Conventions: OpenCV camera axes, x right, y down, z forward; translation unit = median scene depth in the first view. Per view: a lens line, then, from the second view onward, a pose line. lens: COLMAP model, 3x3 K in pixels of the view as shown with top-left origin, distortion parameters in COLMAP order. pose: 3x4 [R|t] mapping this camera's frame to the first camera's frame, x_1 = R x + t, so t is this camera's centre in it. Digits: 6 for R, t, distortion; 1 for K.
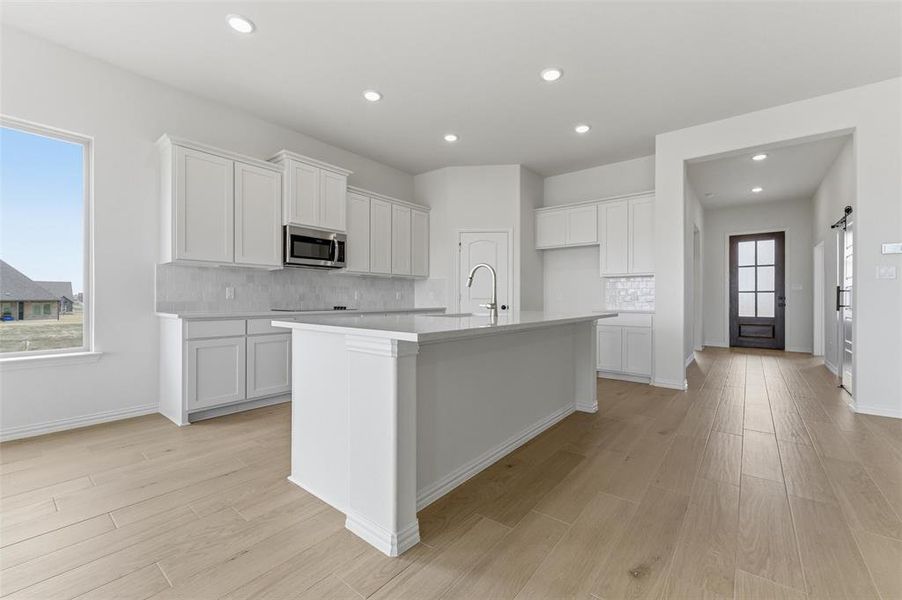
lens RADIAL K [[379.5, 0, 446.7], [0, 379.5, 300.5], [0, 0, 1]] dist [0.000533, 0.000006]
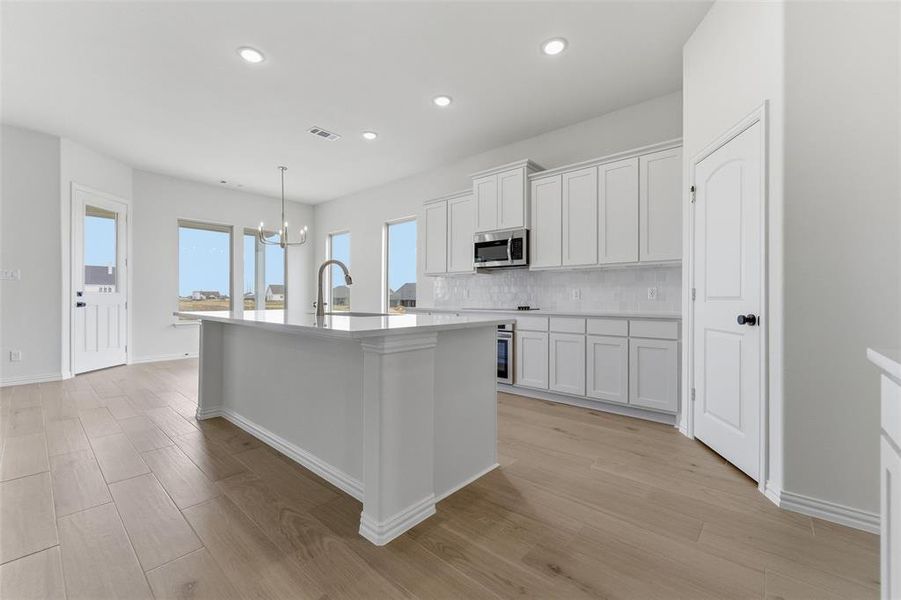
lens RADIAL K [[379.1, 0, 448.9], [0, 379.1, 294.8], [0, 0, 1]] dist [0.000533, 0.000006]
pose [[-0.028403, -0.010119, -0.999545, 0.582924], [-0.007956, 0.999919, -0.009896, -0.002405], [0.999565, 0.007671, -0.028481, 0.742686]]
